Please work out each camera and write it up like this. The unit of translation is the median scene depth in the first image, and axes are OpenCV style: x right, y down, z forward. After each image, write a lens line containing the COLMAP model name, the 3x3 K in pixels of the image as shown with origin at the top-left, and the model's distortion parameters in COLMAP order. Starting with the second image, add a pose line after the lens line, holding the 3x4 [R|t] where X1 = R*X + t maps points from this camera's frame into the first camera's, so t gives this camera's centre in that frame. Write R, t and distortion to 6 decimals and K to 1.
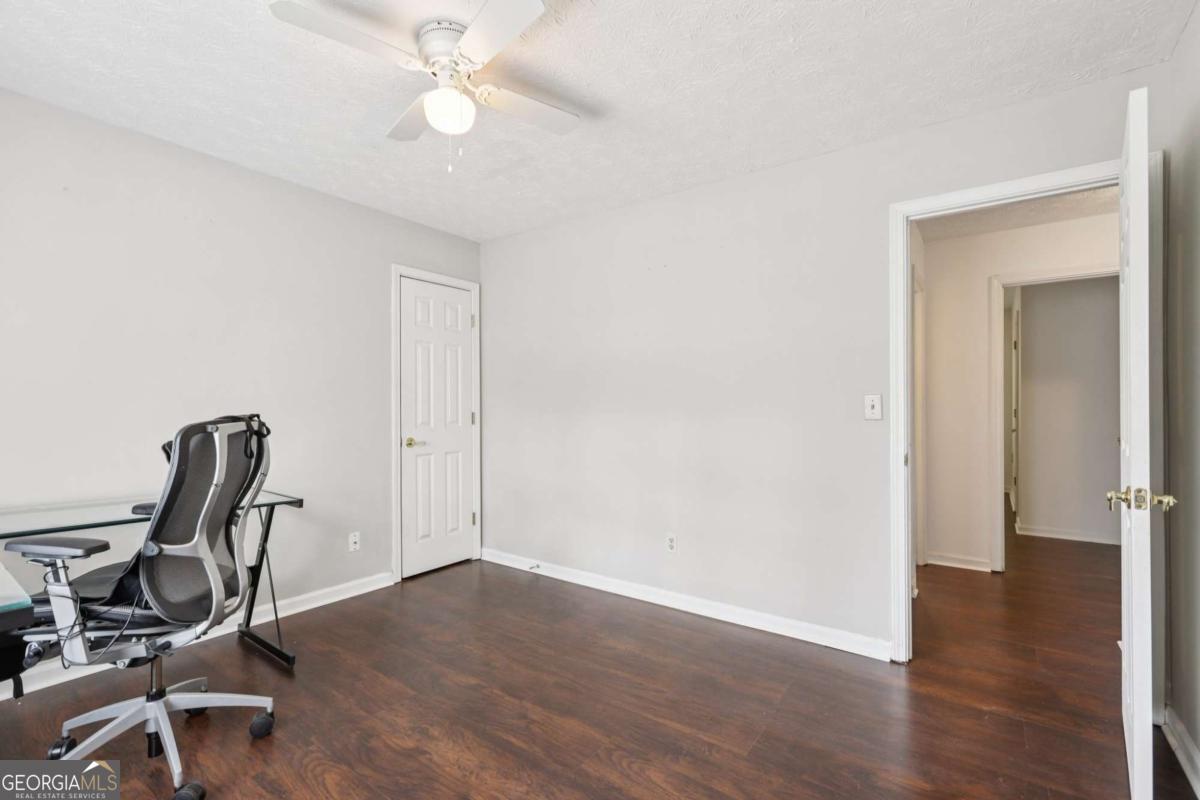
lens RADIAL K [[540.9, 0, 602.3], [0, 540.9, 405.9], [0, 0, 1]] dist [0.016115, 0.000049]
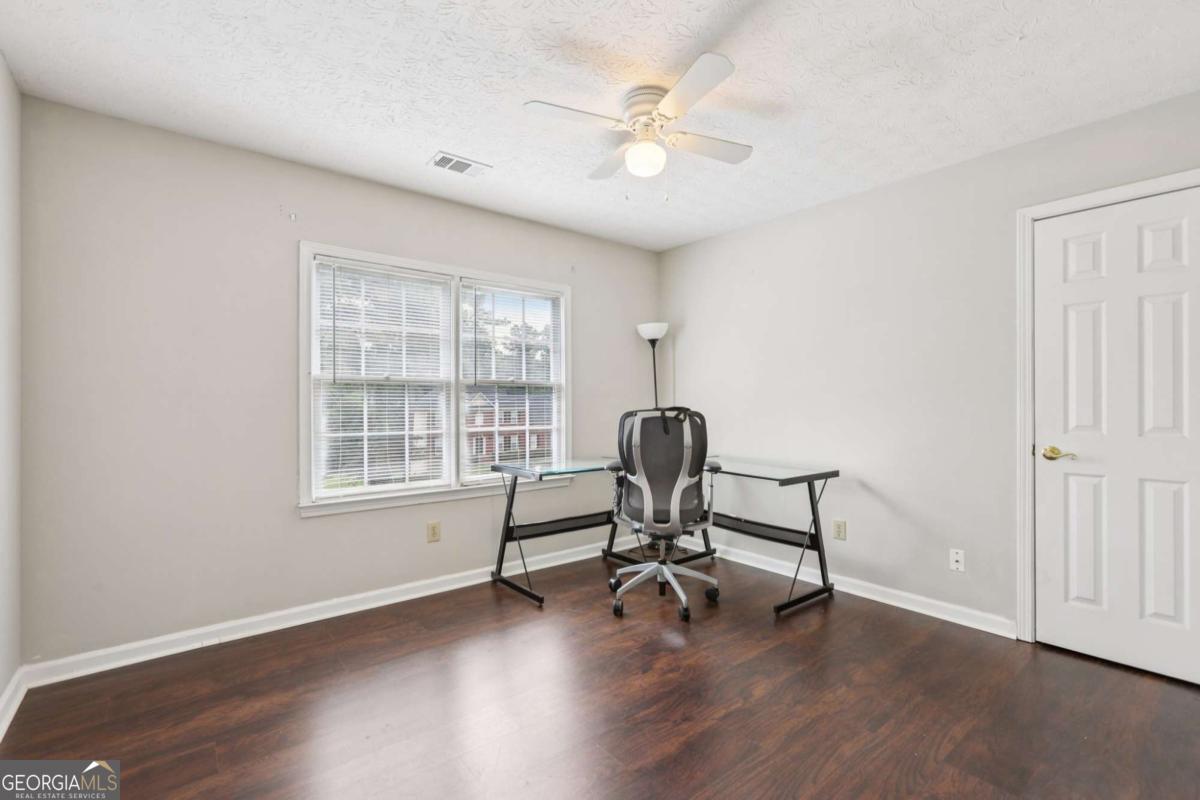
lens RADIAL K [[540.9, 0, 602.3], [0, 540.9, 405.9], [0, 0, 1]] dist [0.016115, 0.000049]
pose [[-0.256588, 0.004857, -0.966509, 0.500623], [0.004479, 0.999983, 0.003836, 0.001452], [0.966510, -0.003344, -0.256605, 0.660072]]
